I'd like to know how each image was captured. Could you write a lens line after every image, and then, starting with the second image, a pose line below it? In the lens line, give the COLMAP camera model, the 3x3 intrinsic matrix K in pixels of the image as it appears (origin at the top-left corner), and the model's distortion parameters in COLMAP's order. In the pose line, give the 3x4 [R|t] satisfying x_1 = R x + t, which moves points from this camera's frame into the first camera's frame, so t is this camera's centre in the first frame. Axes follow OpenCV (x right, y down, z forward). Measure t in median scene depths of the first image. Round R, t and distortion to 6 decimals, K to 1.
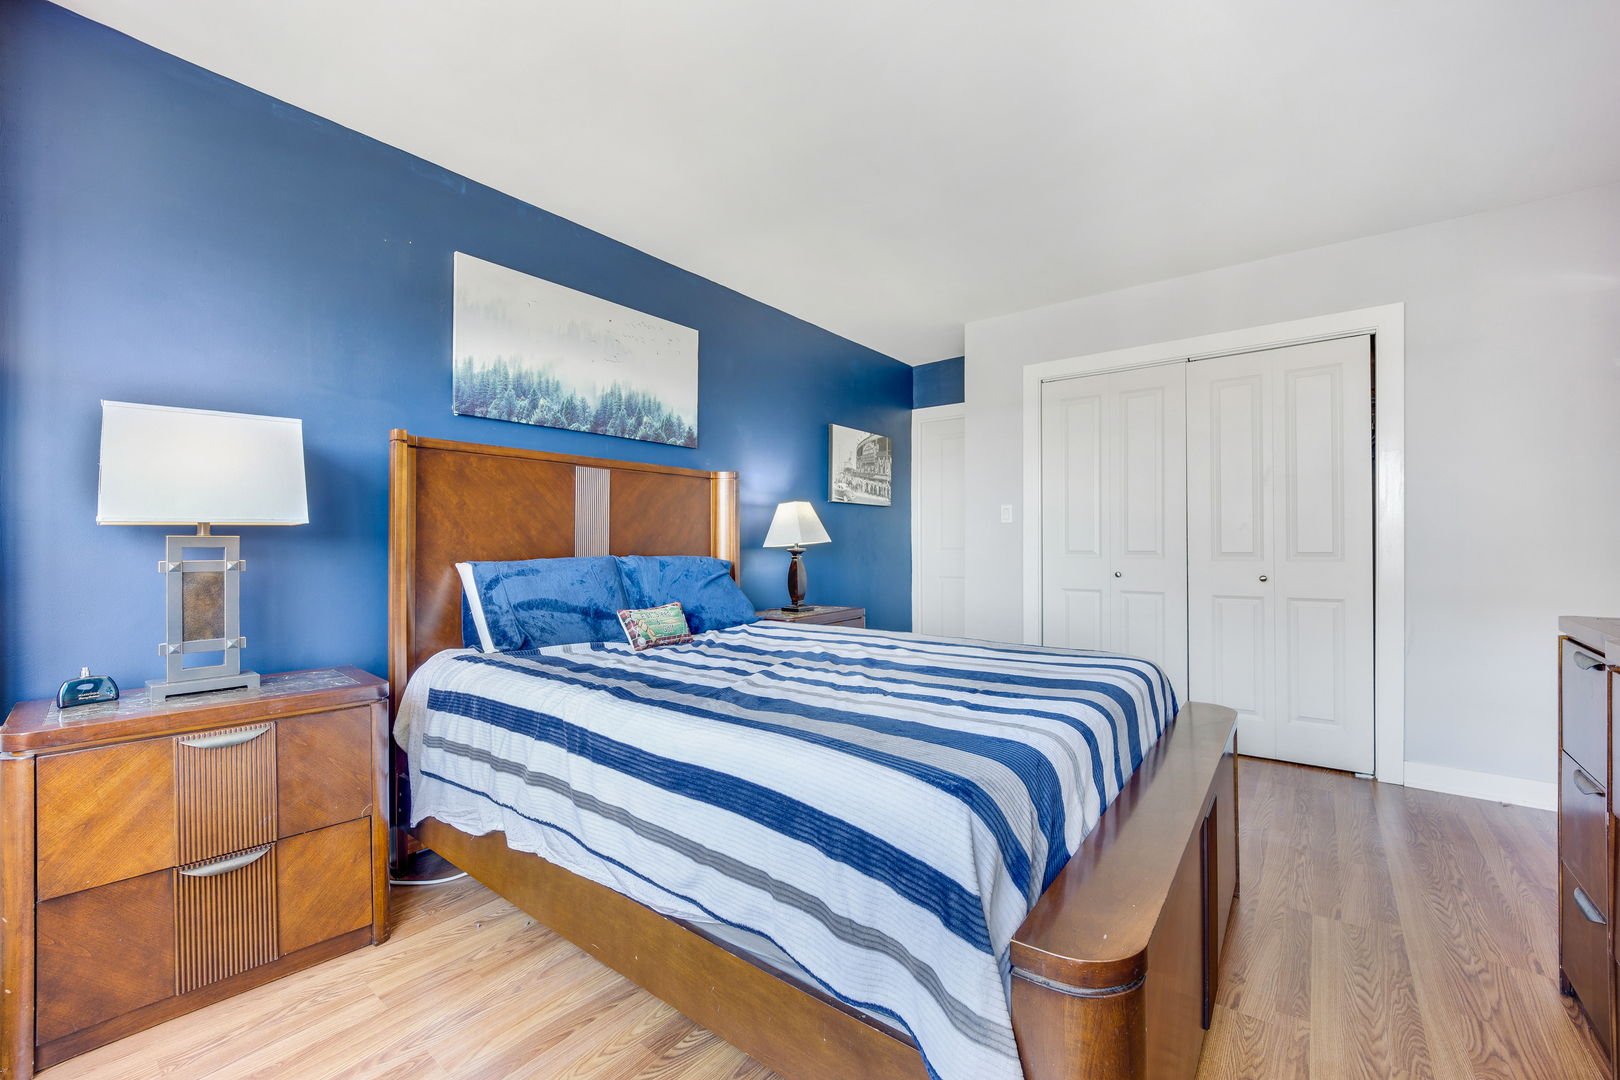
lens RADIAL K [[658.6, 0, 808.0], [0, 658.6, 537.9], [0, 0, 1]] dist [-0.018314, -0.001050]
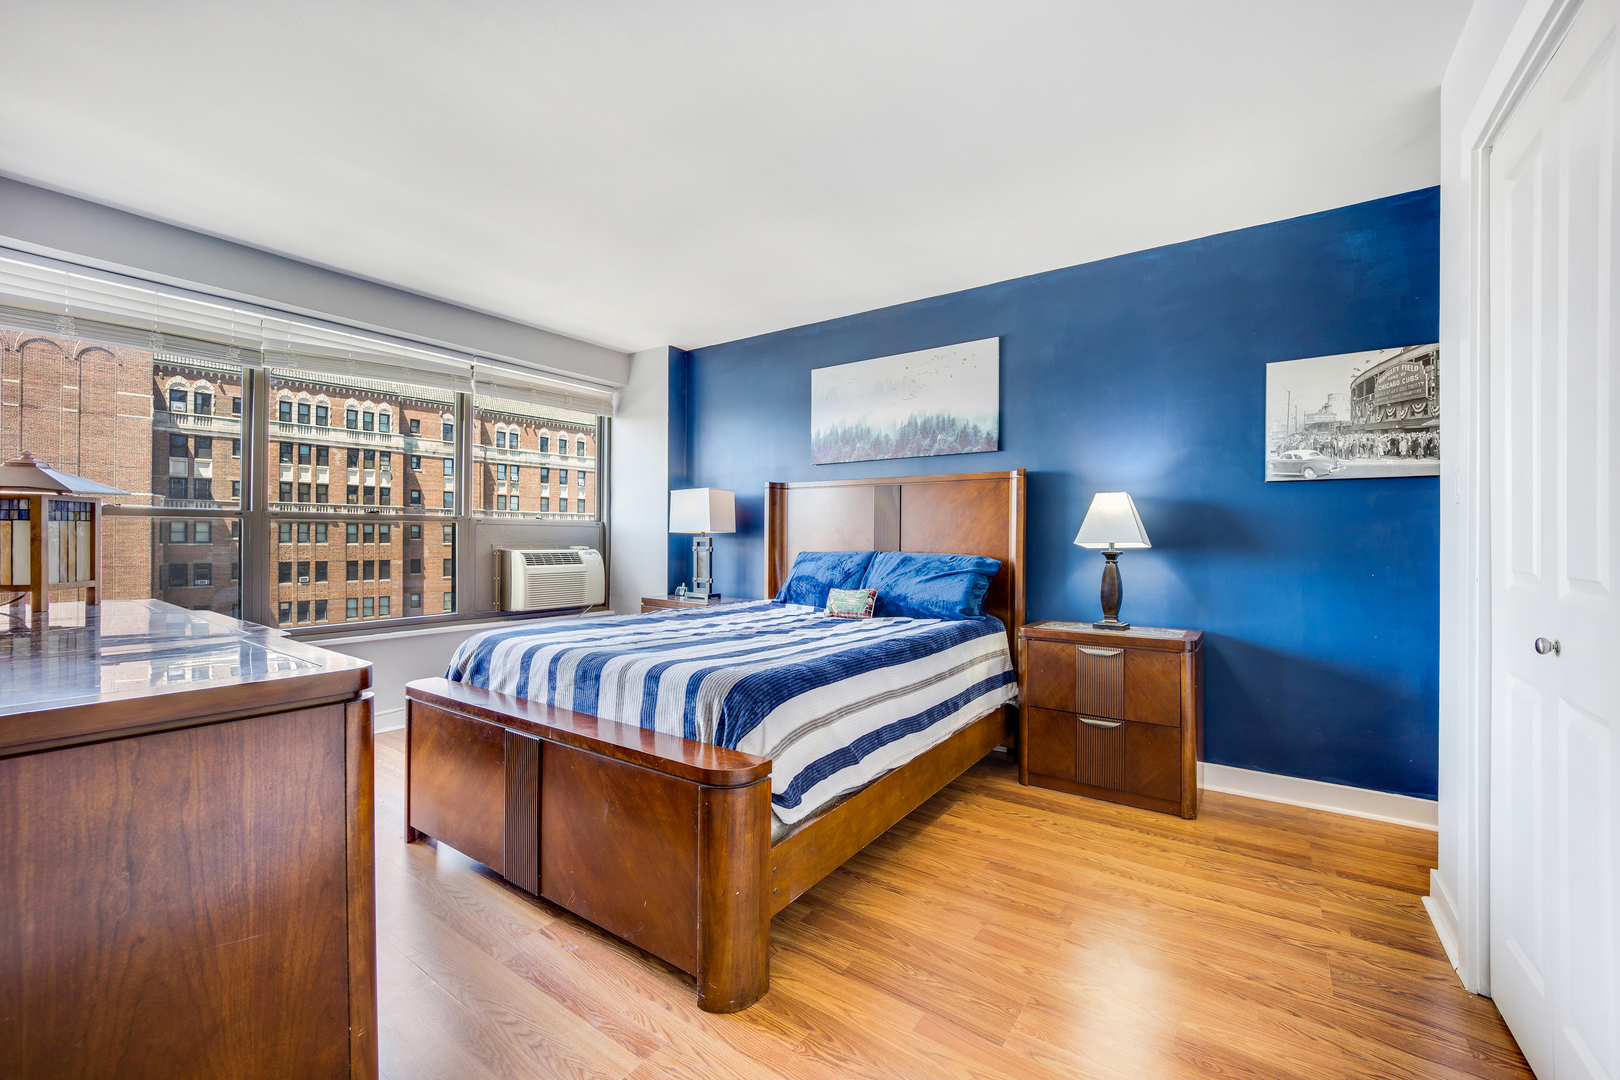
lens RADIAL K [[658.6, 0, 810.5], [0, 658.6, 538.8], [0, 0, 1]] dist [-0.018314, -0.001050]
pose [[0.049220, 0.007083, -0.998763, 0.880163], [0.004405, 0.999964, 0.007309, -0.005581], [0.998778, -0.004760, 0.049187, 0.672863]]
